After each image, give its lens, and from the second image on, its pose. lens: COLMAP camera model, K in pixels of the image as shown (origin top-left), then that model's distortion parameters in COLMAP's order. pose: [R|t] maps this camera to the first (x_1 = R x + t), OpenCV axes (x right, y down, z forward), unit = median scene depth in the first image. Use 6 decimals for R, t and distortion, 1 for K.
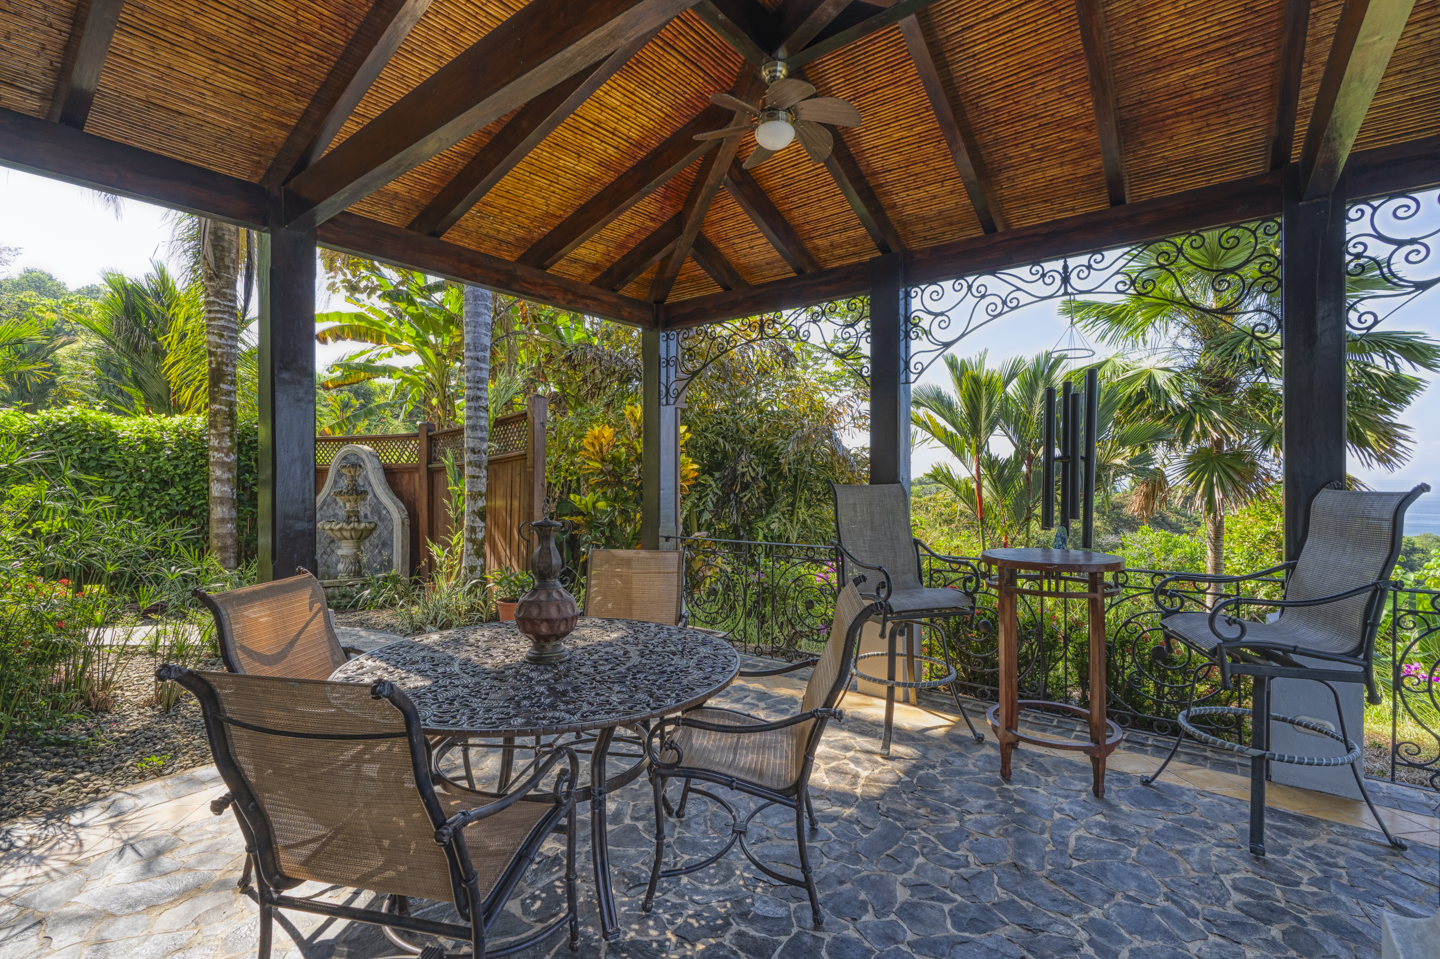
lens RADIAL K [[653.5, 0, 720.0], [0, 653.5, 480.8], [0, 0, 1]] dist [-0.005548, 0.000093]
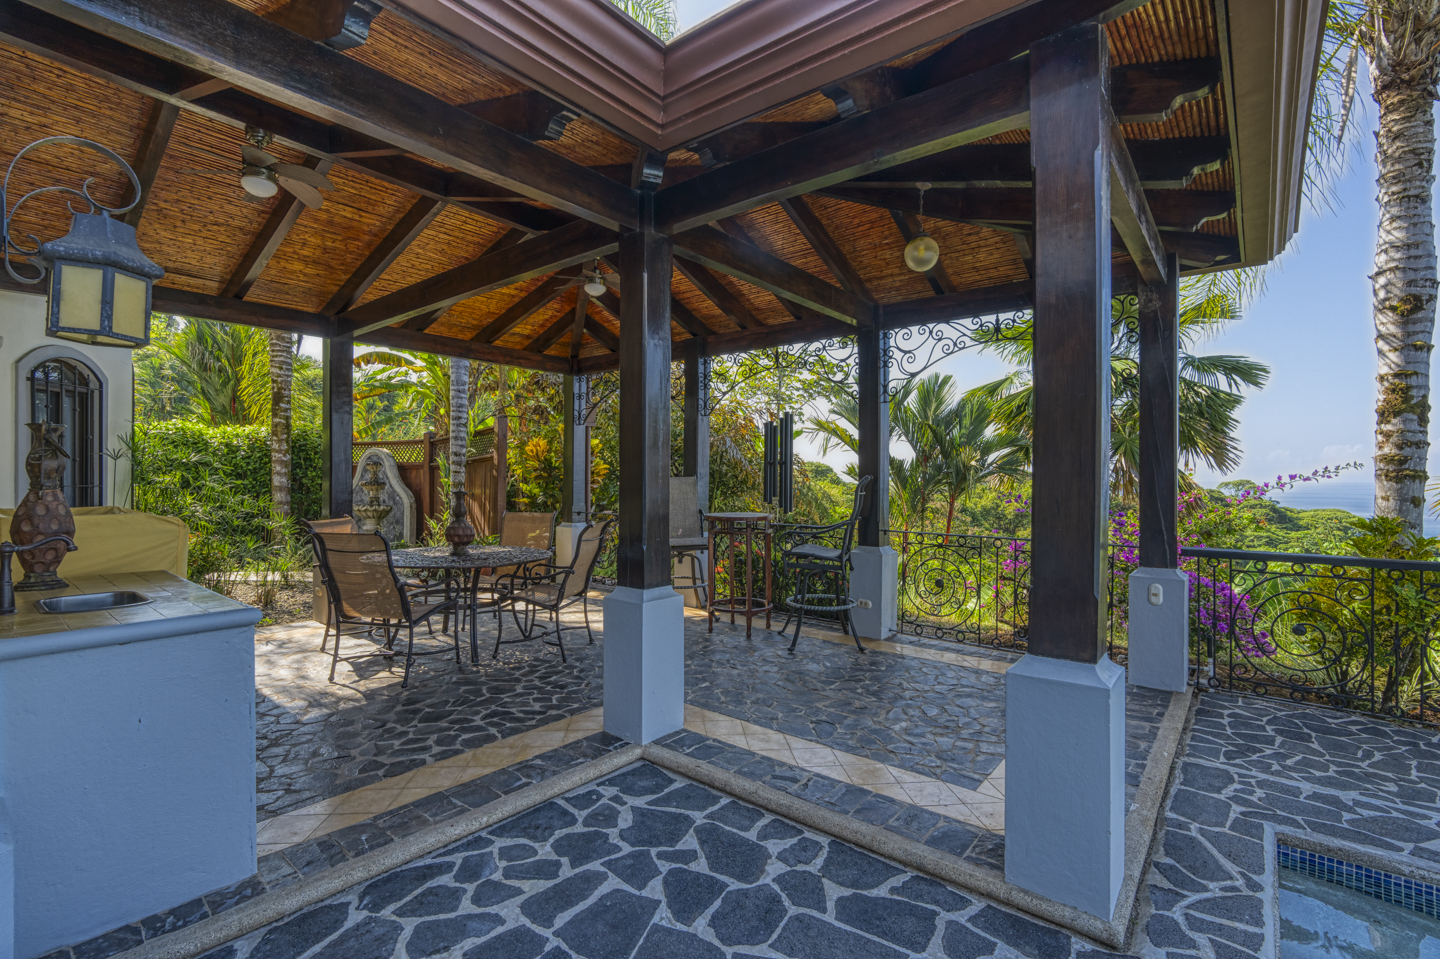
lens RADIAL K [[653.5, 0, 718.6], [0, 653.5, 477.5], [0, 0, 1]] dist [-0.005548, 0.000093]
pose [[0.999486, 0.006176, -0.031471, 0.197558], [-0.006280, 0.999975, -0.003196, 0.005686], [0.031451, 0.003392, 0.999500, -0.339380]]
